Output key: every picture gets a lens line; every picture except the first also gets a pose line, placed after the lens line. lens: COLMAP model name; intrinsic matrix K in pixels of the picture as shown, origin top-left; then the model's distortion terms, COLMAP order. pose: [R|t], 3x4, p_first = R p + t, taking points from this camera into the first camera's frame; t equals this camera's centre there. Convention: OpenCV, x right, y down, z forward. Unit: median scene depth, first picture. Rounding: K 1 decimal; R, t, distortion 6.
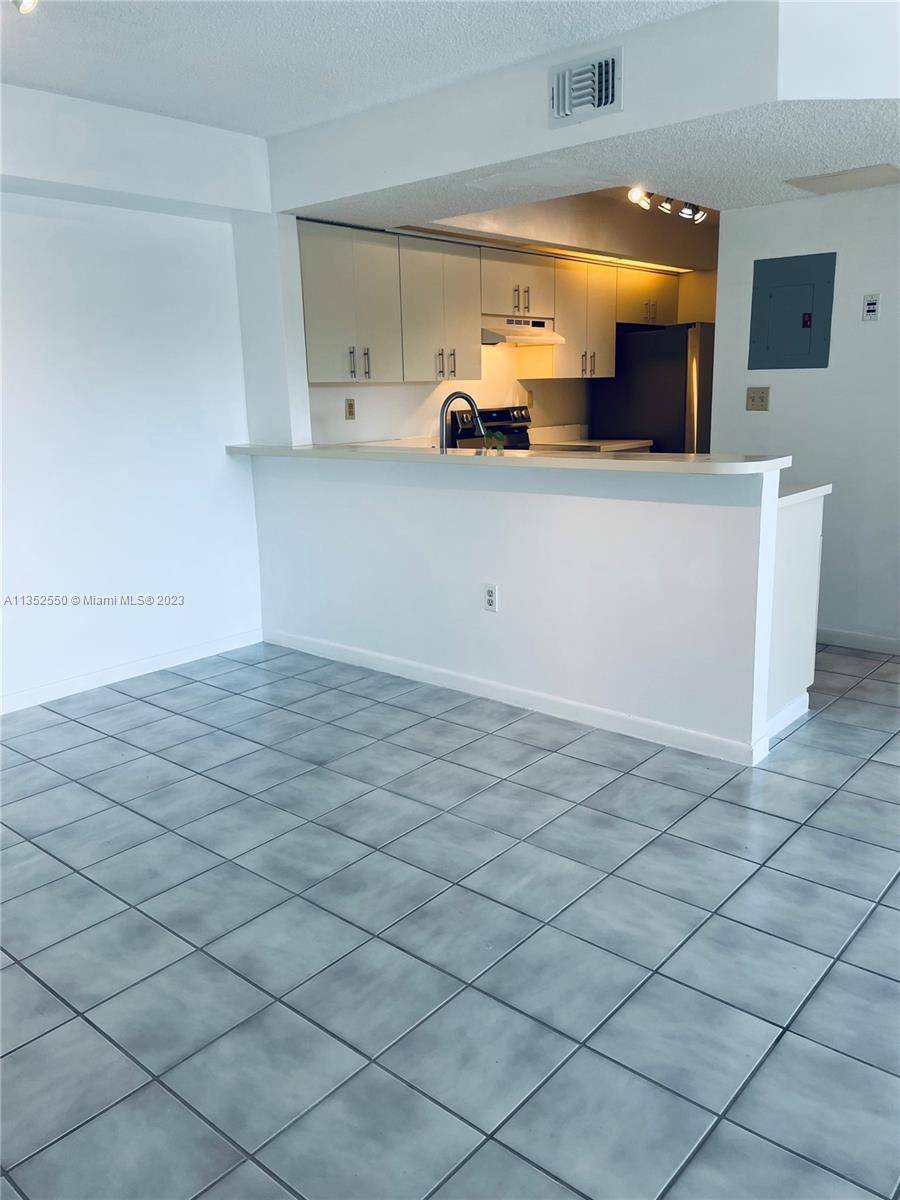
lens RADIAL K [[913.1, 0, 452.5], [0, 913.1, 605.0], [0, 0, 1]] dist [0.073925, -0.092581]
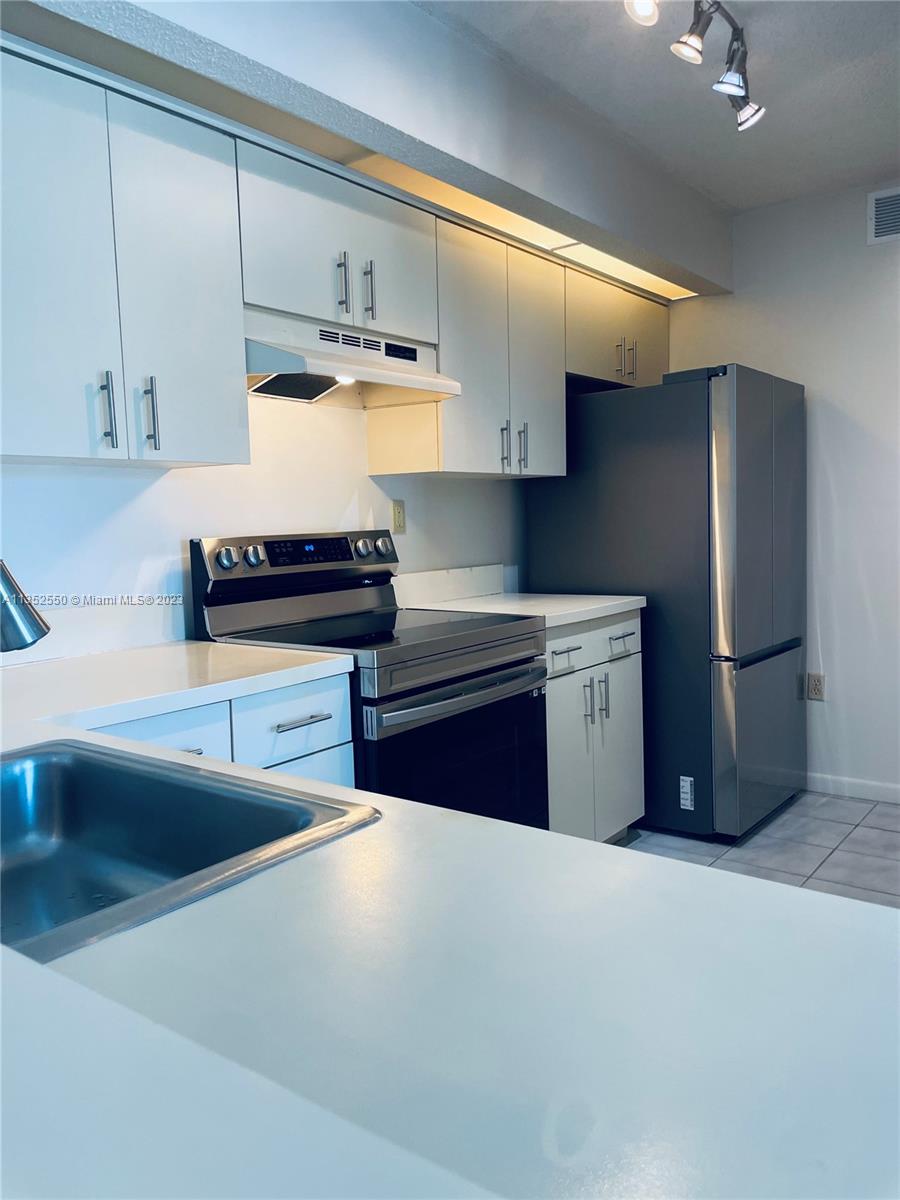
lens RADIAL K [[913.1, 0, 450.7], [0, 913.1, 608.4], [0, 0, 1]] dist [0.073925, -0.092581]
pose [[0.997676, -0.009138, 0.067520, 0.081403], [0.018163, 0.990776, -0.134286, -0.113346], [-0.065670, 0.135200, 0.988640, 0.538841]]
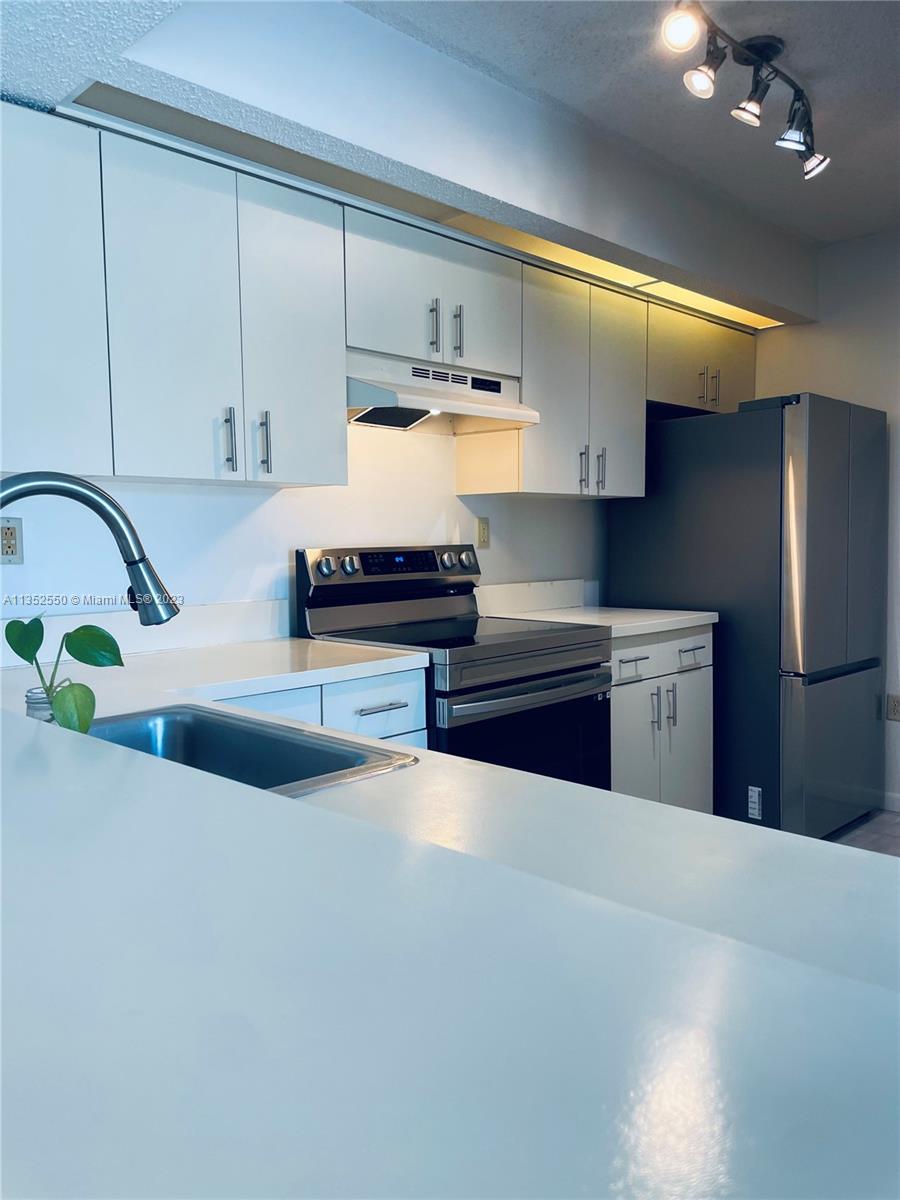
lens RADIAL K [[913.1, 0, 447.6], [0, 913.1, 612.6], [0, 0, 1]] dist [0.073925, -0.092581]
pose [[0.998258, 0.019447, -0.055694, 0.097024], [-0.027480, 0.988707, -0.147322, -0.102496], [0.052200, 0.148595, 0.987519, 0.494444]]
